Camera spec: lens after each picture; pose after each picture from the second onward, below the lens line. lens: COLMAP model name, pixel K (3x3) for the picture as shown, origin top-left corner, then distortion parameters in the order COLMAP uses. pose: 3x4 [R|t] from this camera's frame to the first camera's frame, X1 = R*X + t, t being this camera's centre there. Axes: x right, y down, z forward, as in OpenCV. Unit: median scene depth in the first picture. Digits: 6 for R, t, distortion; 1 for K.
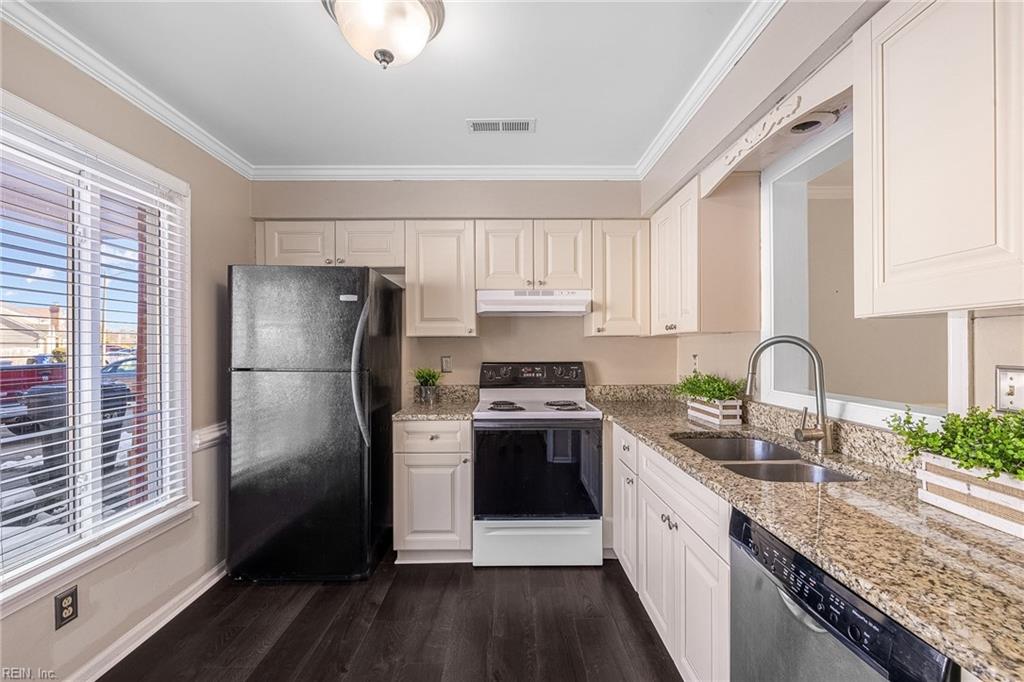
lens RADIAL K [[433.0, 0, 512.0], [0, 433.0, 341.0], [0, 0, 1]] dist [-0.000161, -0.000021]
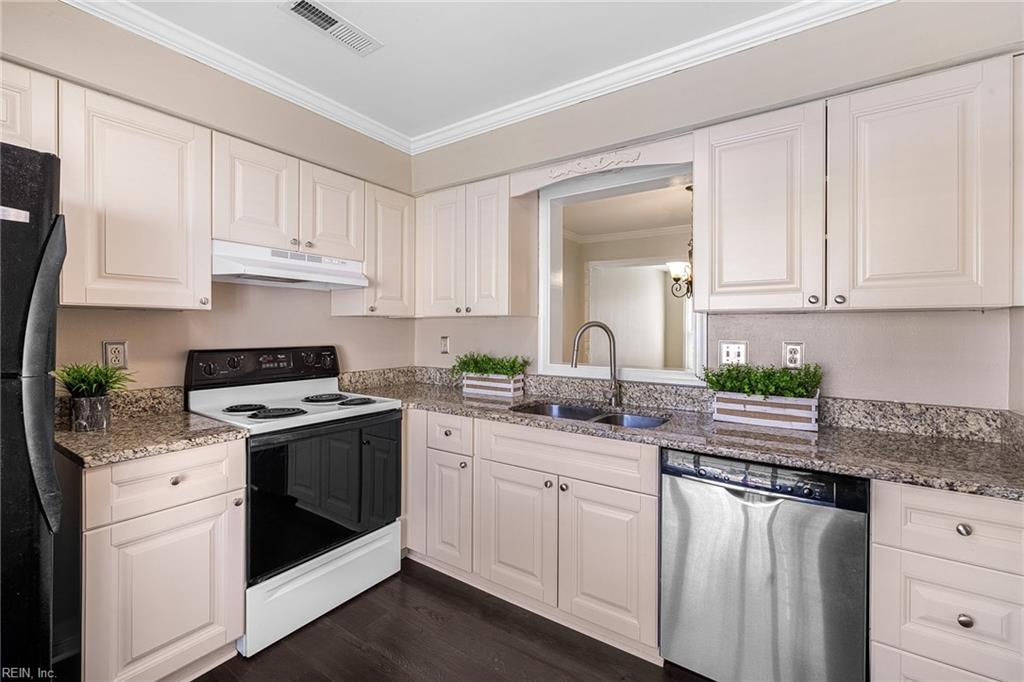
lens RADIAL K [[435.8, 0, 512.2], [0, 435.8, 325.9], [0, 0, 1]] dist [-0.003120, -0.000442]
pose [[0.575468, 0.013557, 0.817712, -0.400569], [-0.018665, 0.999820, -0.003441, 0.007376], [-0.817611, -0.013282, 0.575618, 0.288126]]
